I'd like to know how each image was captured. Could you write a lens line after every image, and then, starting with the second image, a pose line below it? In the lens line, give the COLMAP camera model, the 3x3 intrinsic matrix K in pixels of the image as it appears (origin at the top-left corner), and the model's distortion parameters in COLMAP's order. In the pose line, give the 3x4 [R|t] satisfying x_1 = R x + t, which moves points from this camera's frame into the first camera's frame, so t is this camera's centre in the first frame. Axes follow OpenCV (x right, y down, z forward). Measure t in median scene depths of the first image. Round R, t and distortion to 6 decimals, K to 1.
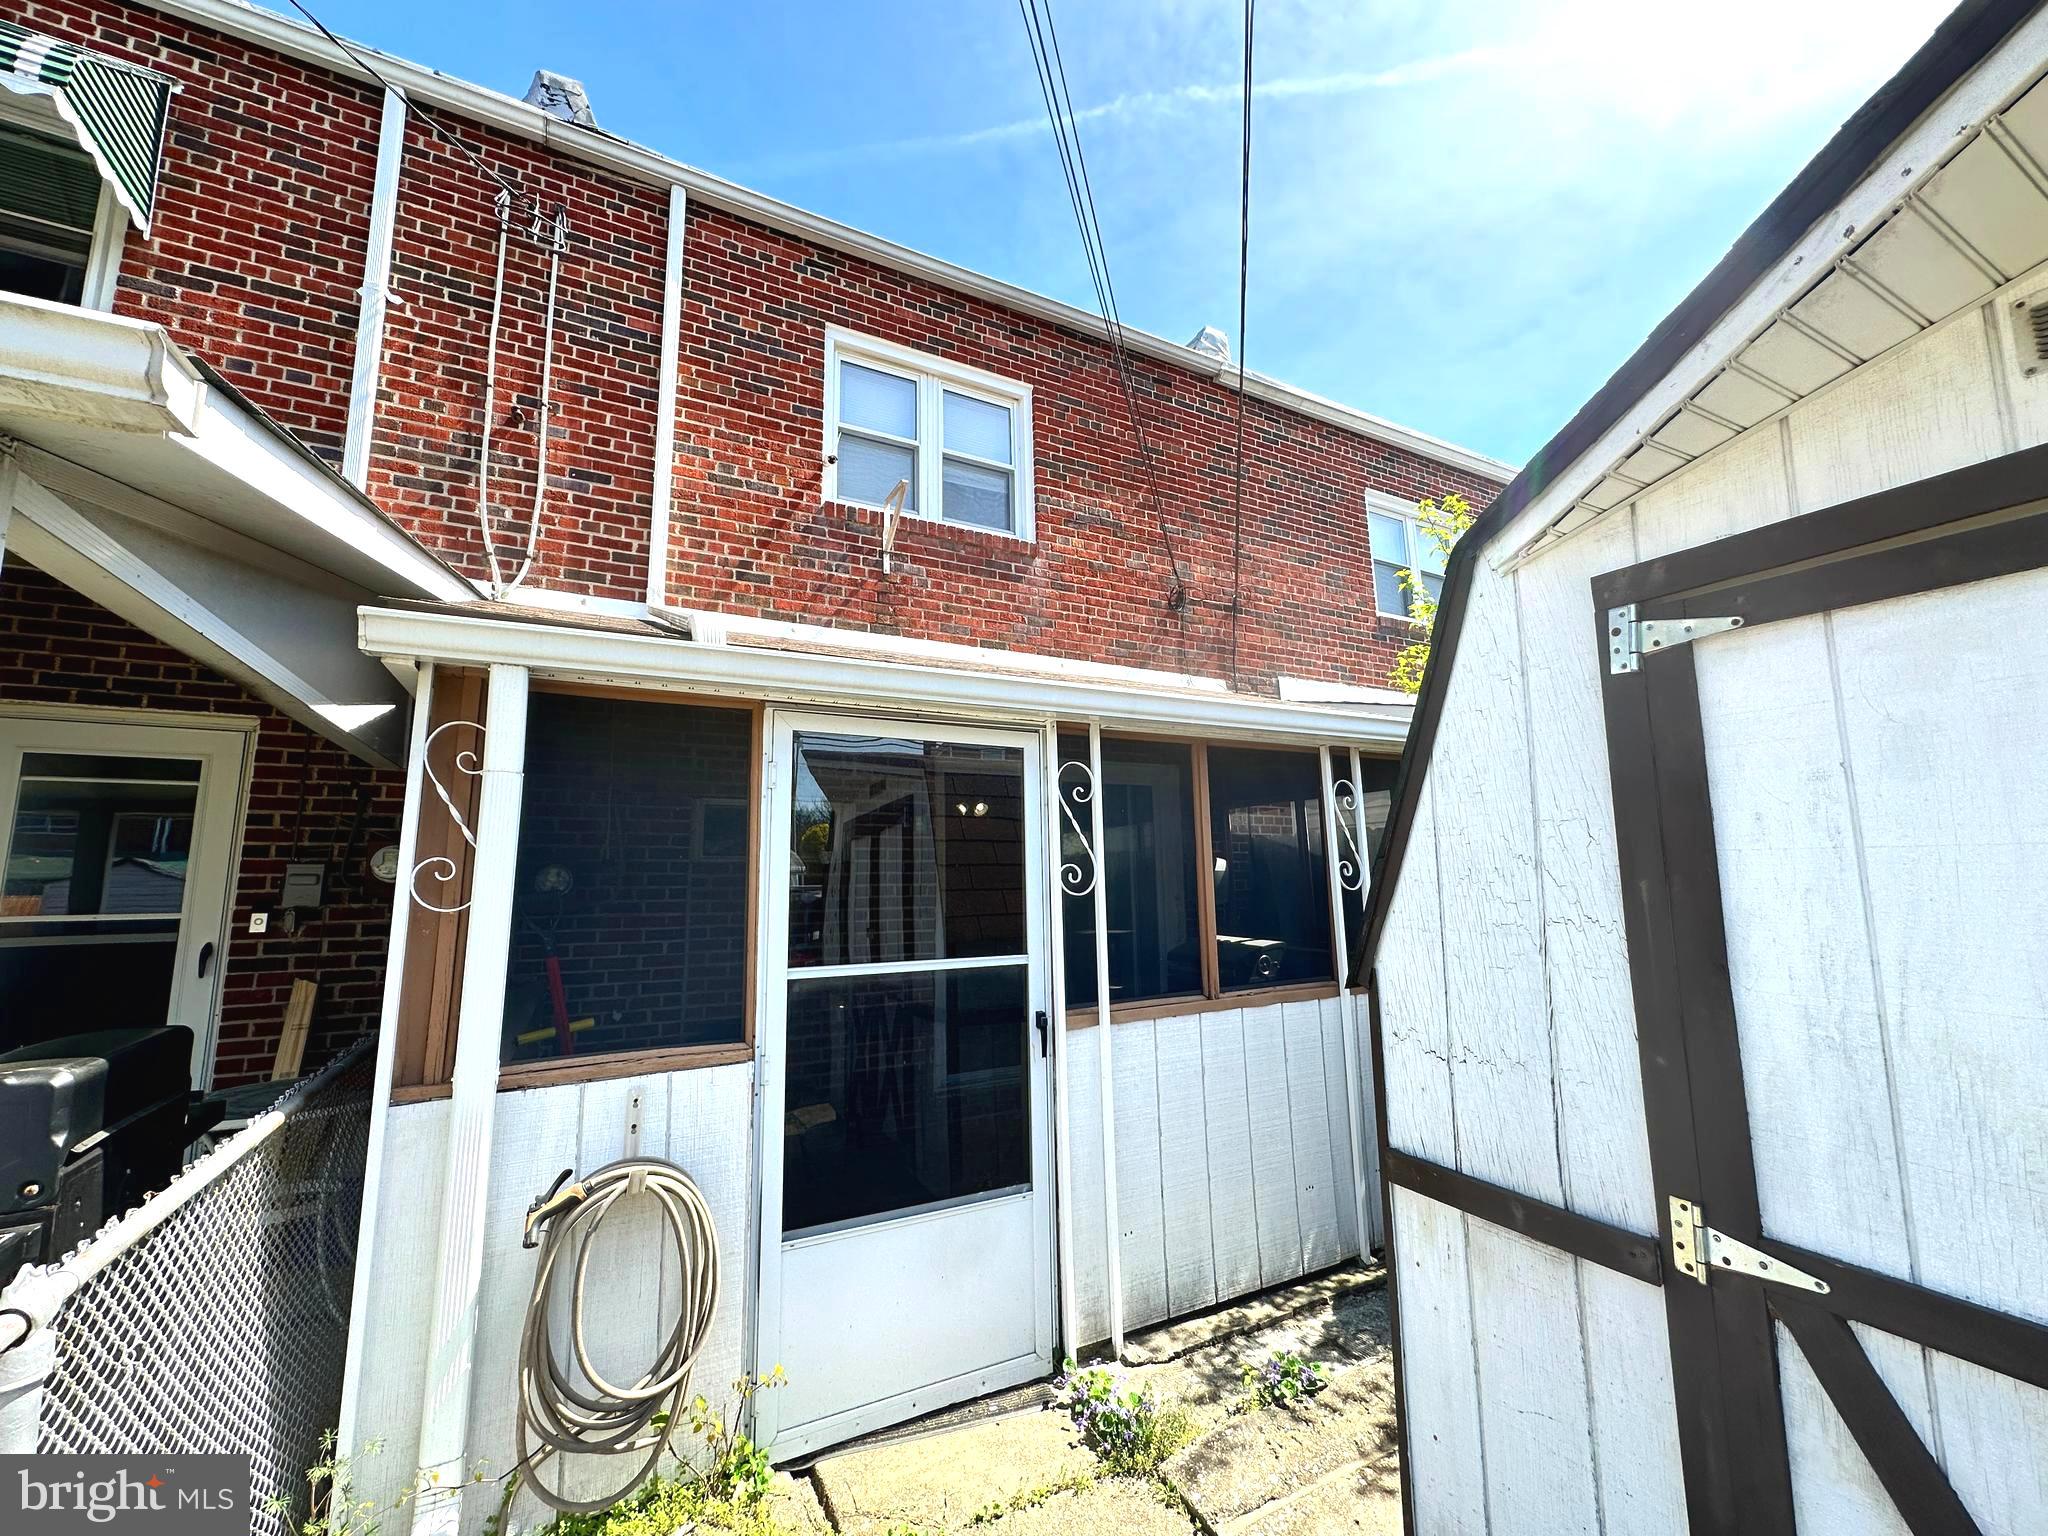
lens RADIAL K [[816.7, 0, 1024.9], [0, 816.7, 766.0], [0, 0, 1]] dist [-0.002317, 0.000555]
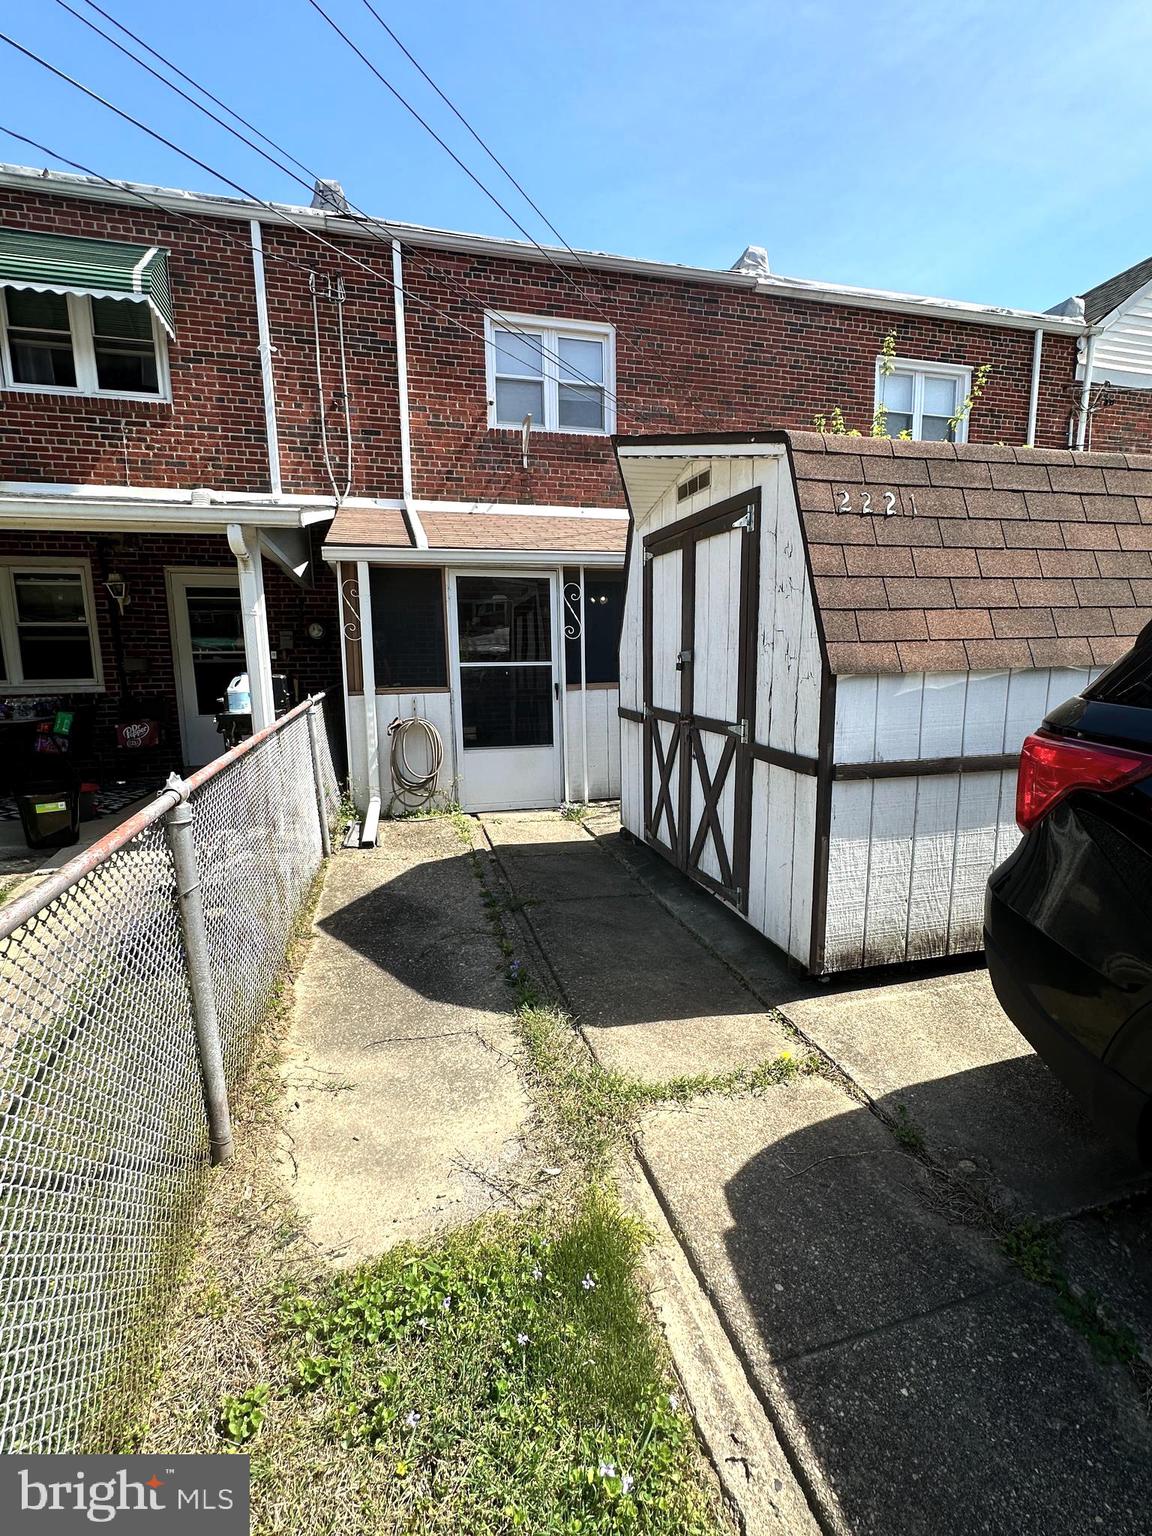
lens RADIAL K [[668.9, 0, 574.4], [0, 668.9, 766.2], [0, 0, 1]] dist [-0.002817, 0.000392]
pose [[0.975207, 0.035772, -0.218384, 0.302770], [0.030835, 0.955255, 0.294171, -0.040710], [0.219136, -0.293612, 0.930469, -0.582274]]
